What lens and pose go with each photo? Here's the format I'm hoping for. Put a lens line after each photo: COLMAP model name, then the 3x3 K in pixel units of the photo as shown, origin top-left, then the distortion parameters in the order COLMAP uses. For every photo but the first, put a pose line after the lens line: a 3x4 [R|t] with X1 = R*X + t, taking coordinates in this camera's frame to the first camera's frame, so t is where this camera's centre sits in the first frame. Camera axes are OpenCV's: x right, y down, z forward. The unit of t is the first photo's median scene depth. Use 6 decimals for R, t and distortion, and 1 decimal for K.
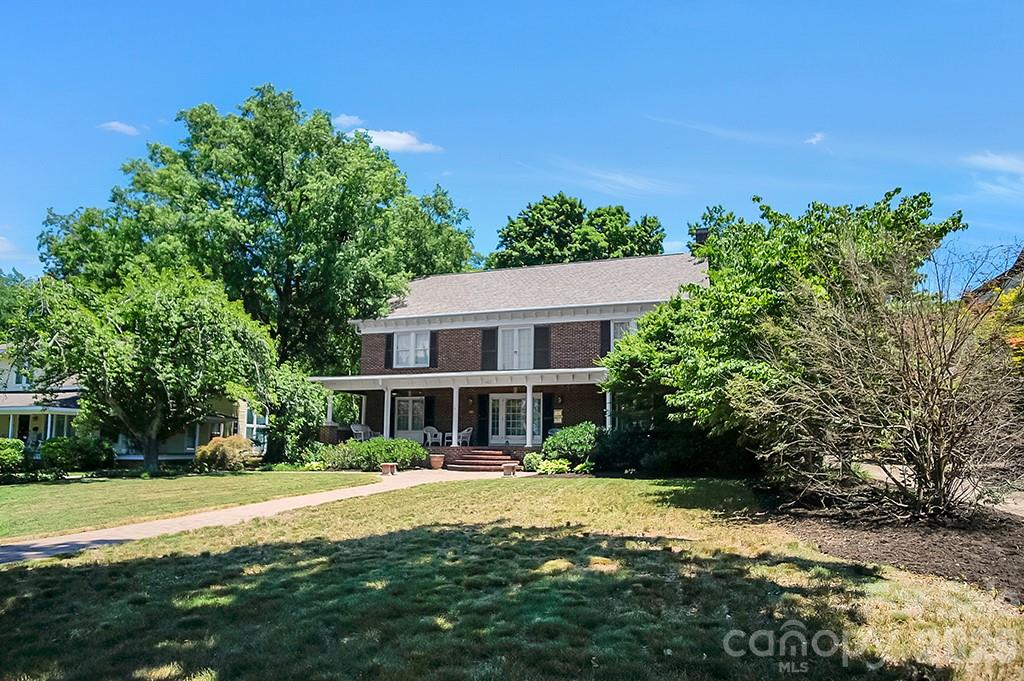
lens RADIAL K [[746.2, 0, 476.9], [0, 746.2, 374.9], [0, 0, 1]] dist [0.001850, 0.000158]
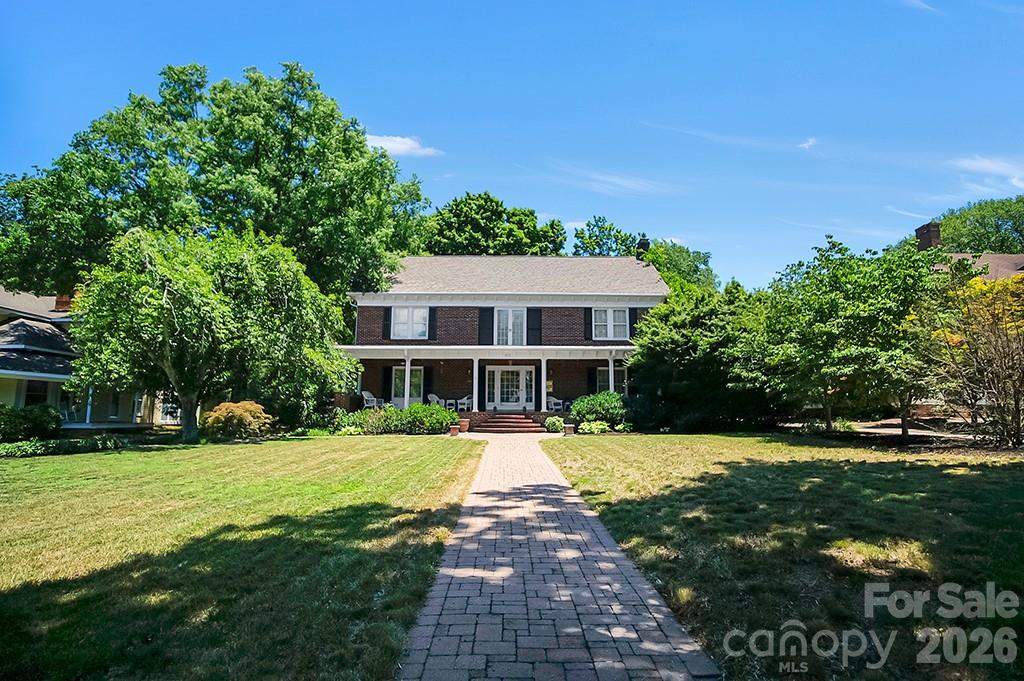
lens RADIAL K [[693.2, 0, 540.6], [0, 693.2, 301.4], [0, 0, 1]] dist [-0.002373, -0.000268]
pose [[0.916086, 0.061215, 0.396281, -0.326418], [-0.032755, 0.996400, -0.078199, 0.007910], [-0.399641, 0.058657, 0.914793, -0.004378]]
